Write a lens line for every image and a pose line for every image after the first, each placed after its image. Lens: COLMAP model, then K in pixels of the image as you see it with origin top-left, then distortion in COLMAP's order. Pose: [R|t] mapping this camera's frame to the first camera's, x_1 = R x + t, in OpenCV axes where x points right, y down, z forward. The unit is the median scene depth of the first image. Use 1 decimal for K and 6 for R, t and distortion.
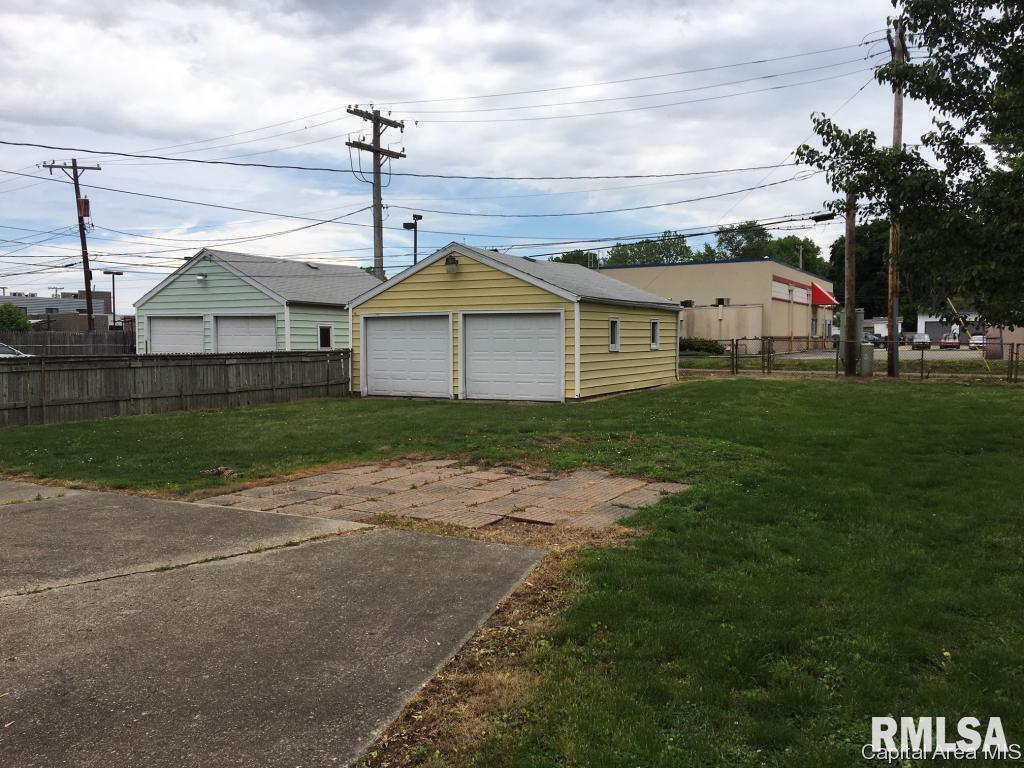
lens RADIAL K [[861.7, 0, 519.1], [0, 861.7, 387.7], [0, 0, 1]] dist [0.071933, -0.091072]
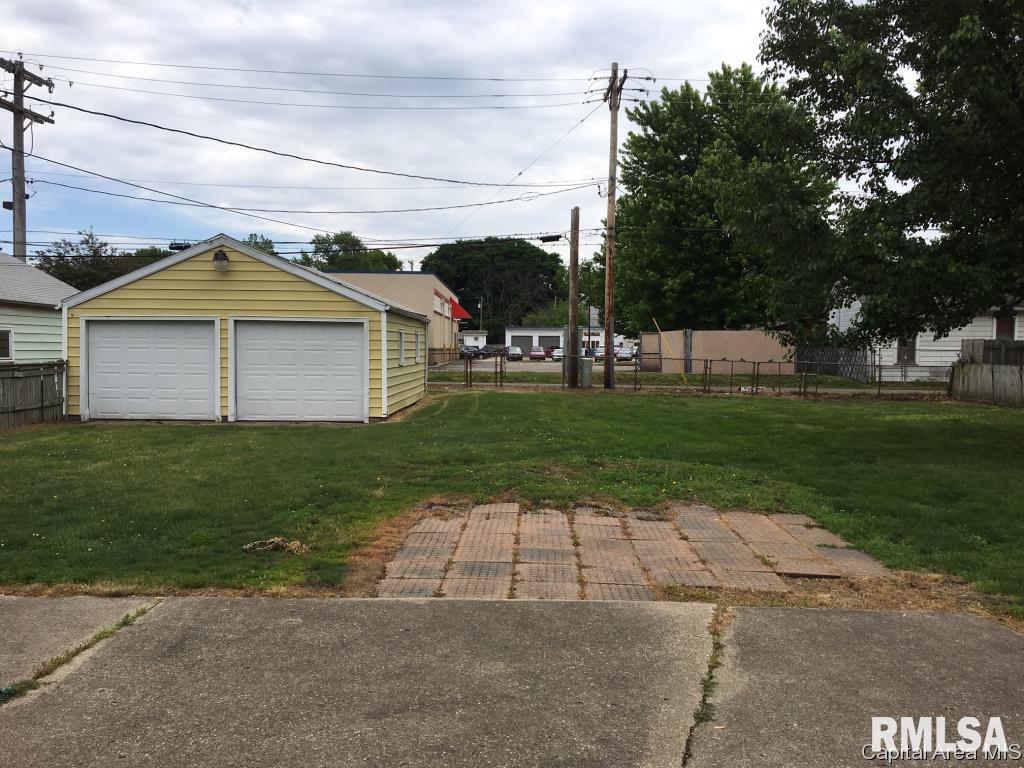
lens RADIAL K [[861.7, 0, 513.0], [0, 861.7, 383.9], [0, 0, 1]] dist [0.071933, -0.091072]
pose [[0.884223, -0.006725, 0.467016, -0.205662], [0.013363, 0.999851, -0.010904, -0.009619], [-0.466873, 0.015882, 0.884182, 0.115626]]
